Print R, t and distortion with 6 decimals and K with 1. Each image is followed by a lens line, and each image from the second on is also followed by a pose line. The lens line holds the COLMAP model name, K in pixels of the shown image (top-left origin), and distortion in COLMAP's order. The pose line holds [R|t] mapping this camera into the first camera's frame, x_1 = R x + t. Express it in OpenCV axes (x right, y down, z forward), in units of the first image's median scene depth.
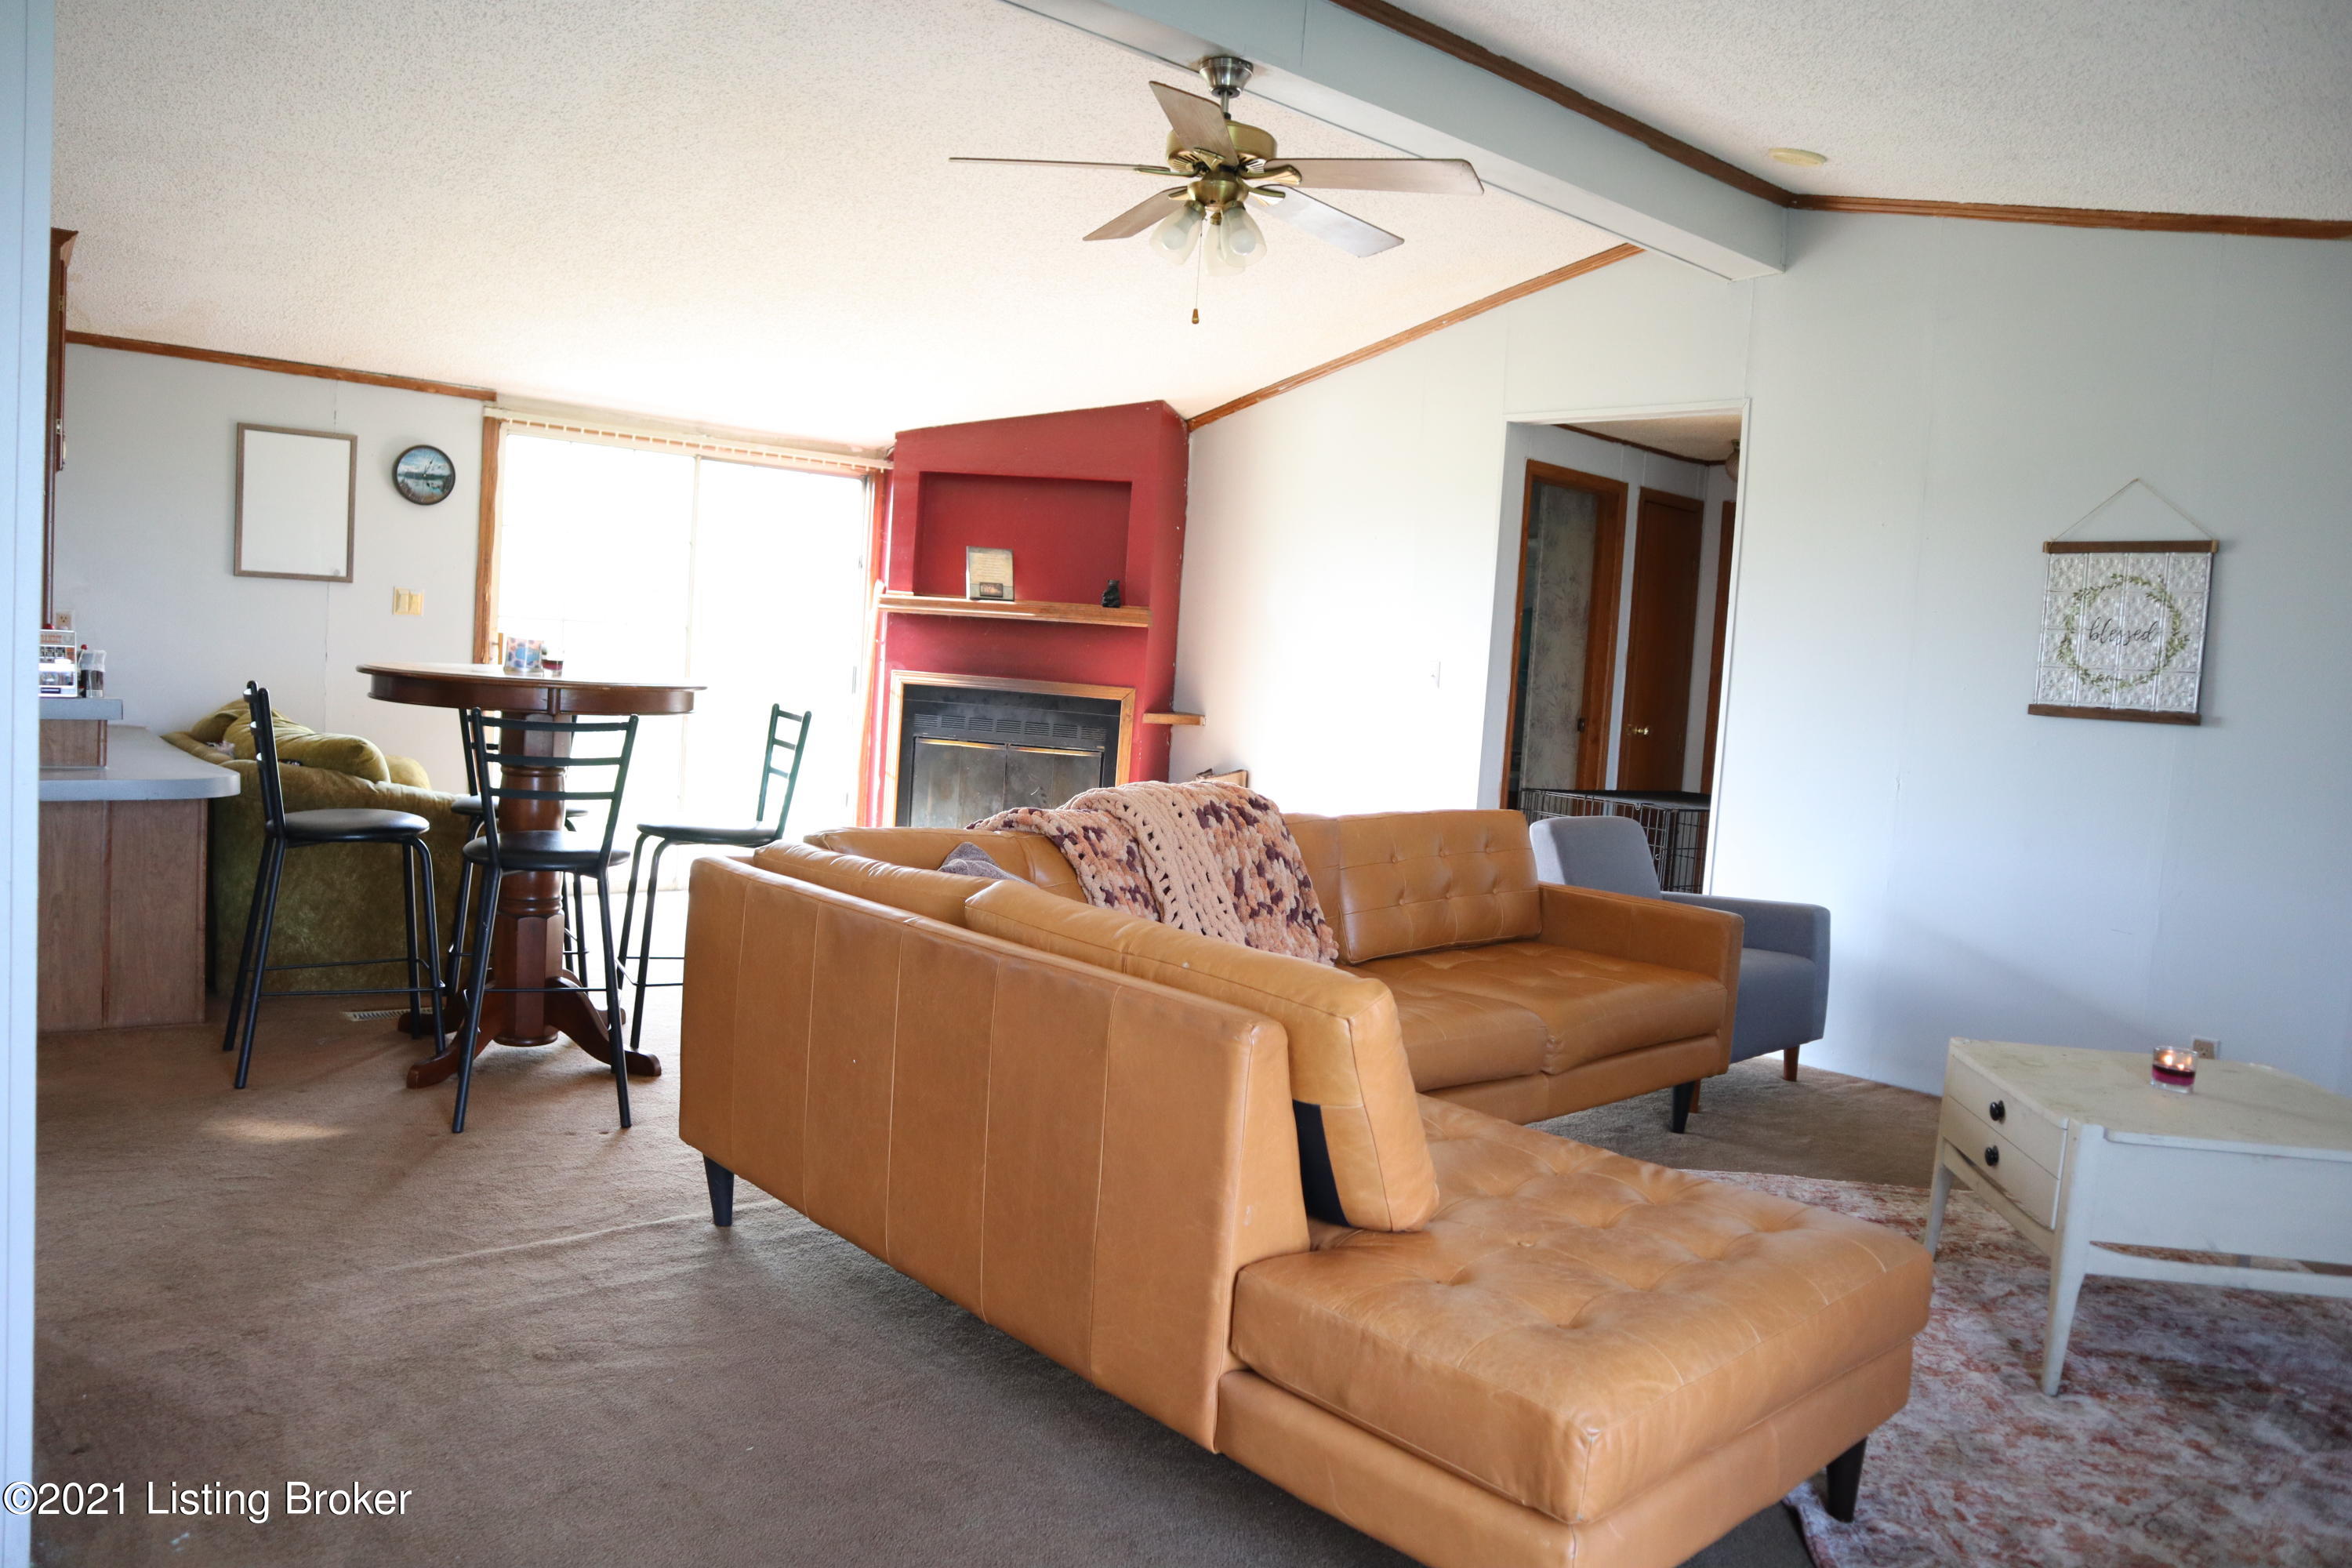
lens RADIAL K [[1627.3, 0, 1176.0], [0, 1627.3, 784.0], [0, 0, 1]] dist [-0.115772, 0.078967]
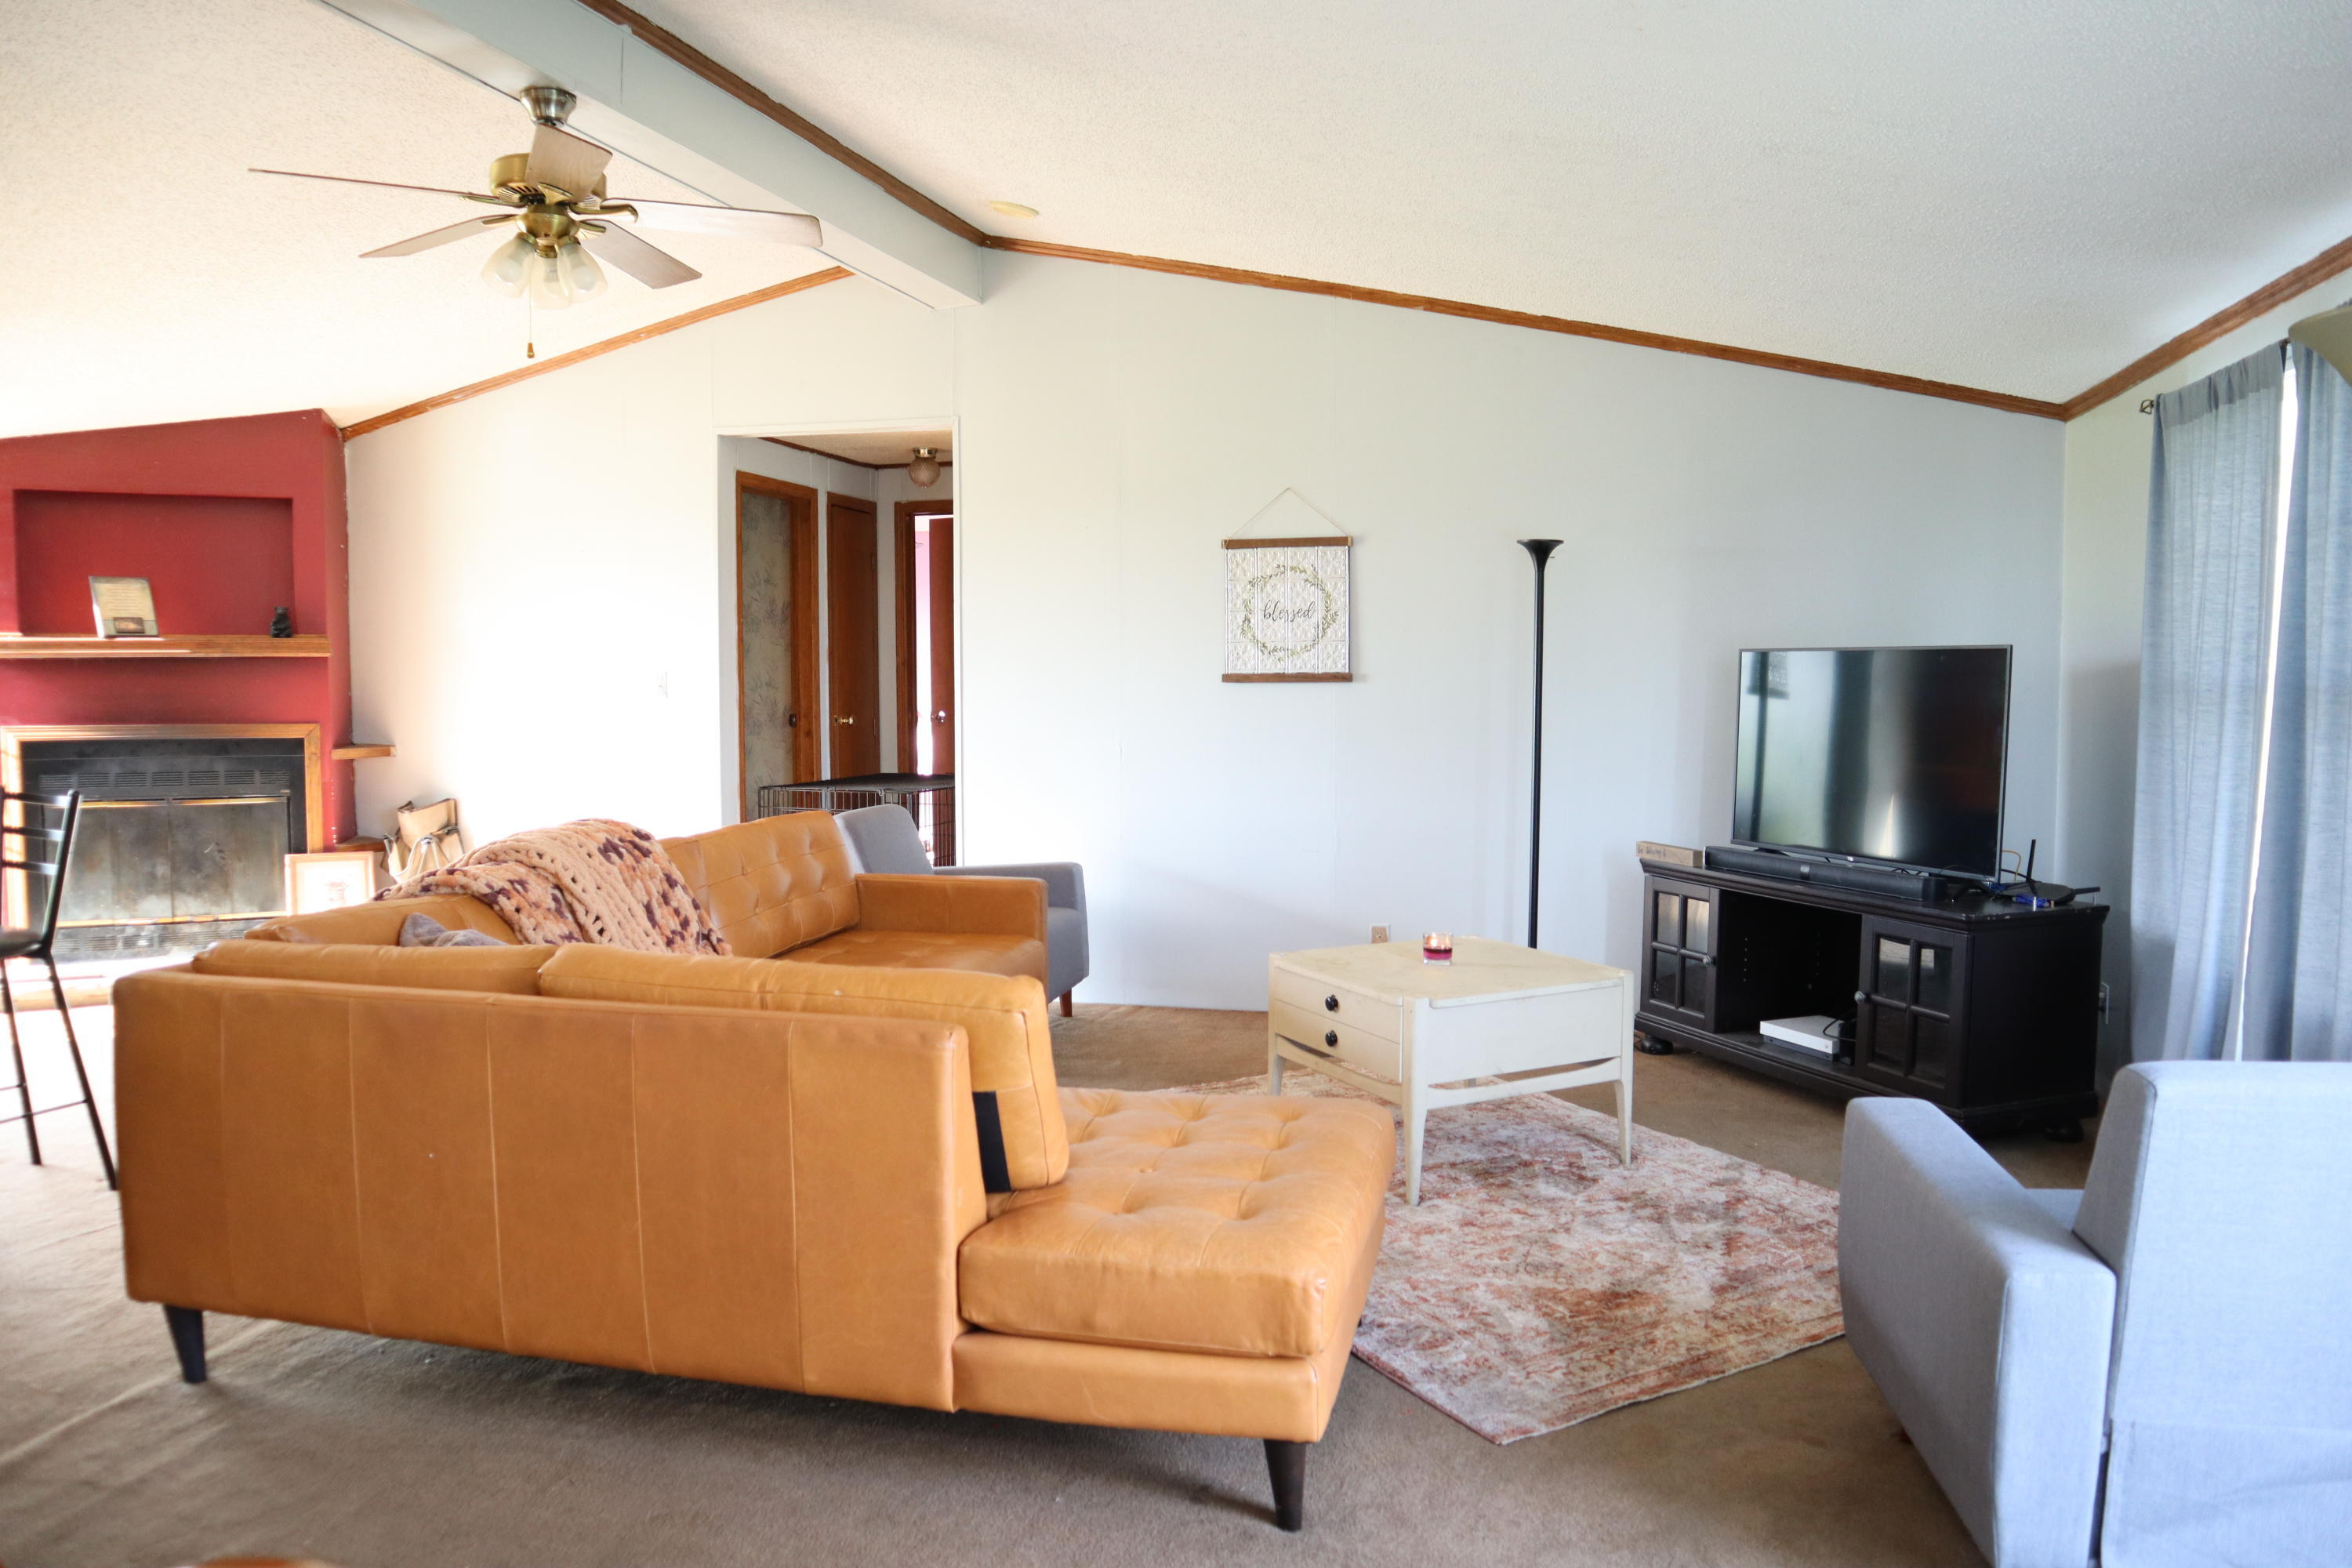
lens RADIAL K [[1627.3, 0, 1176.0], [0, 1627.3, 784.0], [0, 0, 1]] dist [-0.115772, 0.078967]
pose [[0.828682, -0.107222, 0.549354, -0.230222], [0.099208, 0.994077, 0.044370, -0.031970], [-0.550857, 0.017732, 0.834411, -0.022132]]
